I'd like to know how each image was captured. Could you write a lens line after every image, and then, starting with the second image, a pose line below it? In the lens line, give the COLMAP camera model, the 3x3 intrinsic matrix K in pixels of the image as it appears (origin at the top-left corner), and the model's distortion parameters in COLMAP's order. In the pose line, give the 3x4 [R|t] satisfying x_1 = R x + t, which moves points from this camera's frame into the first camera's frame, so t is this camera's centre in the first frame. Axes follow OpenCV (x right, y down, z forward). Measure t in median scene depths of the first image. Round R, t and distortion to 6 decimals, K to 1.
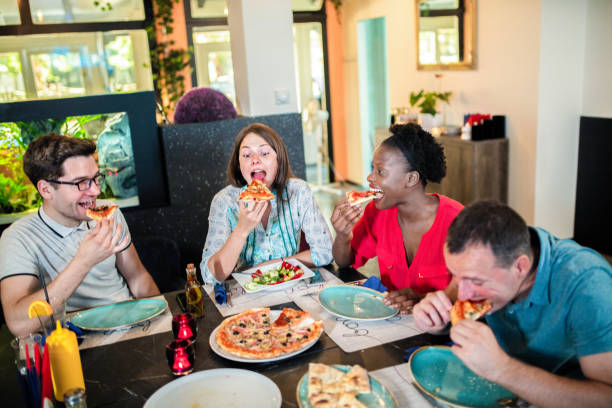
lens RADIAL K [[588.5, 0, 308.7], [0, 588.5, 201.5], [0, 0, 1]] dist [-0.017658, 0.000000]
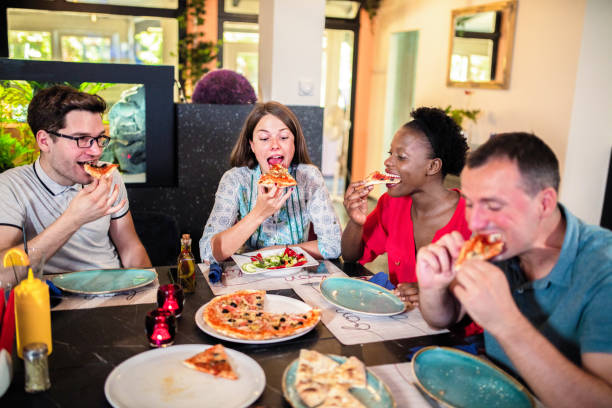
lens RADIAL K [[588.5, 0, 308.4], [0, 588.5, 198.4], [0, 0, 1]] dist [-0.017658, 0.000000]
pose [[0.993751, 0.108313, -0.026977, 0.005604], [-0.109200, 0.993441, -0.033912, 0.036559], [0.023127, 0.036646, 0.999061, 0.046047]]
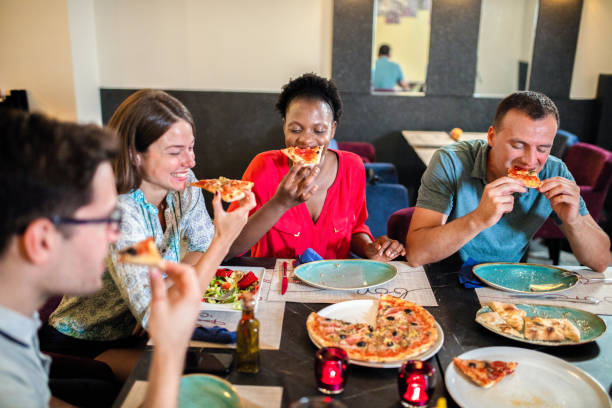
lens RADIAL K [[588.5, 0, 313.1], [0, 588.5, 204.0], [0, 0, 1]] dist [-0.017658, 0.000000]
pose [[0.408958, -0.202600, 0.889779, -0.449129], [0.172974, 0.974577, 0.142406, -0.045592], [-0.896010, 0.095671, 0.433605, 0.385694]]
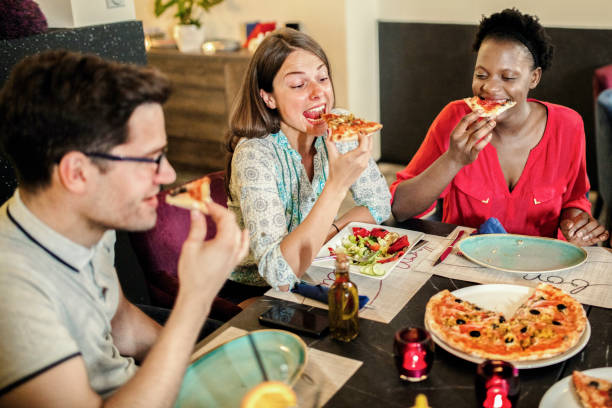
lens RADIAL K [[711.7, 0, 375.6], [0, 711.7, 165.5], [0, 0, 1]] dist [-0.016717, 0.000000]
pose [[0.757080, -0.158871, 0.633711, -0.379044], [0.136696, 0.987033, 0.084142, -0.025623], [-0.638862, 0.022923, 0.768980, 0.249222]]
